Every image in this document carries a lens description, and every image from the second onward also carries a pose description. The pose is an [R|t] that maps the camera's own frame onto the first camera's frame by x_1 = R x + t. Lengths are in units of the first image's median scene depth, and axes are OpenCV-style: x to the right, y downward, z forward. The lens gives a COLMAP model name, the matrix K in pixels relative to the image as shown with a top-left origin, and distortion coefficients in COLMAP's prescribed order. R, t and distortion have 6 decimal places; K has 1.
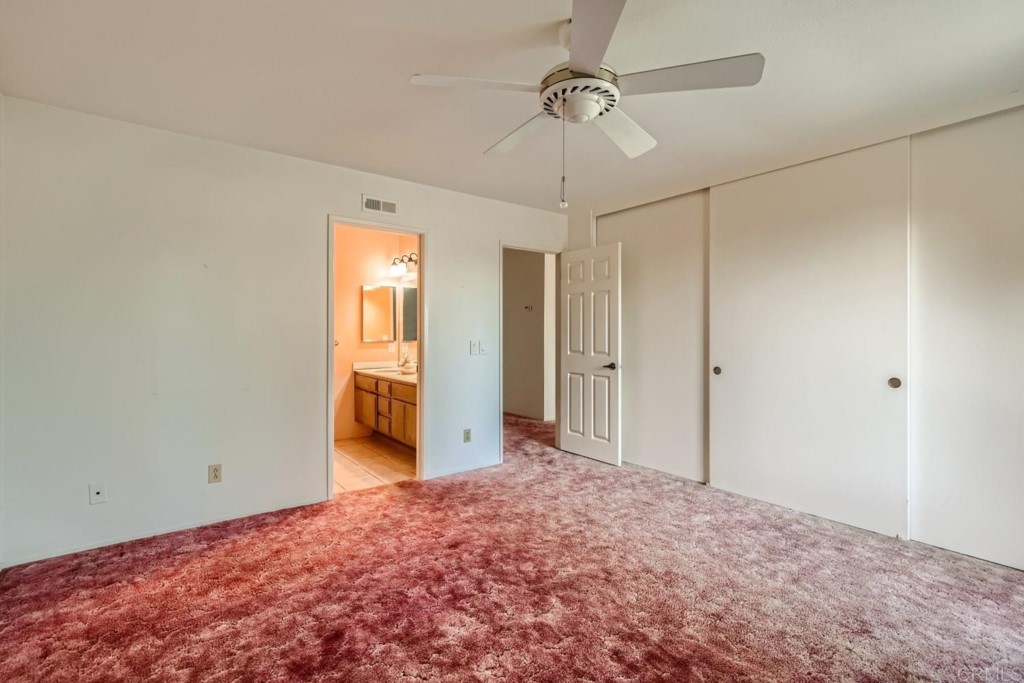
lens RADIAL K [[464.8, 0, 516.5], [0, 464.8, 333.6], [0, 0, 1]] dist [-0.000994, 0.001152]
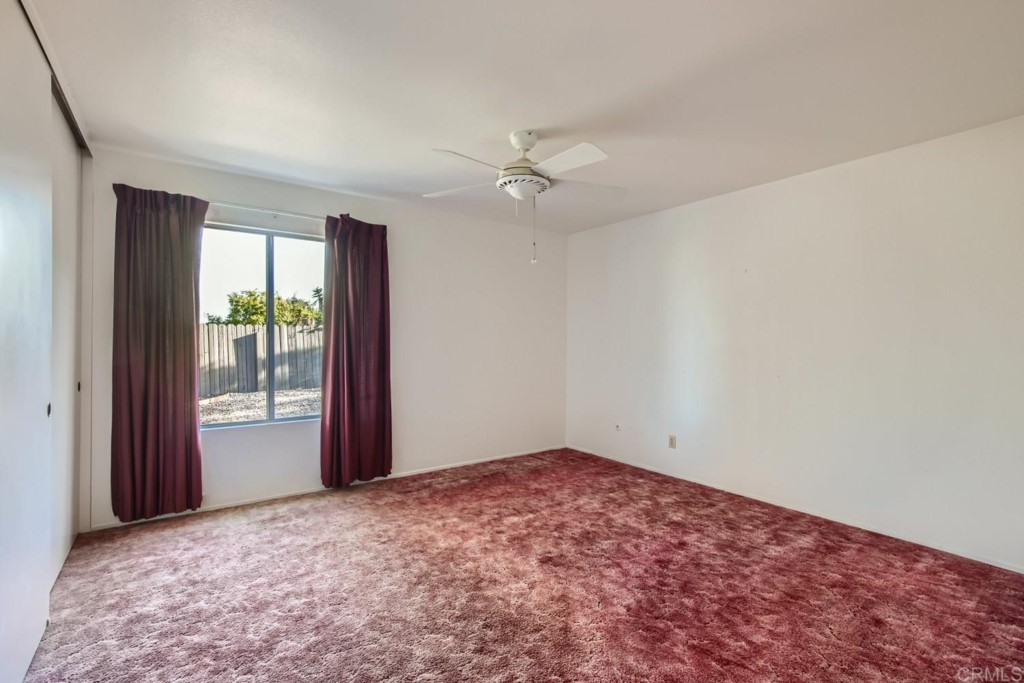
lens RADIAL K [[464.8, 0, 516.5], [0, 464.8, 333.6], [0, 0, 1]] dist [-0.000994, 0.001152]
pose [[-0.999631, -0.003613, 0.026925, 0.075906], [-0.003817, 0.999964, -0.007532, -0.010655], [-0.026896, -0.007632, -0.999609, 1.716520]]
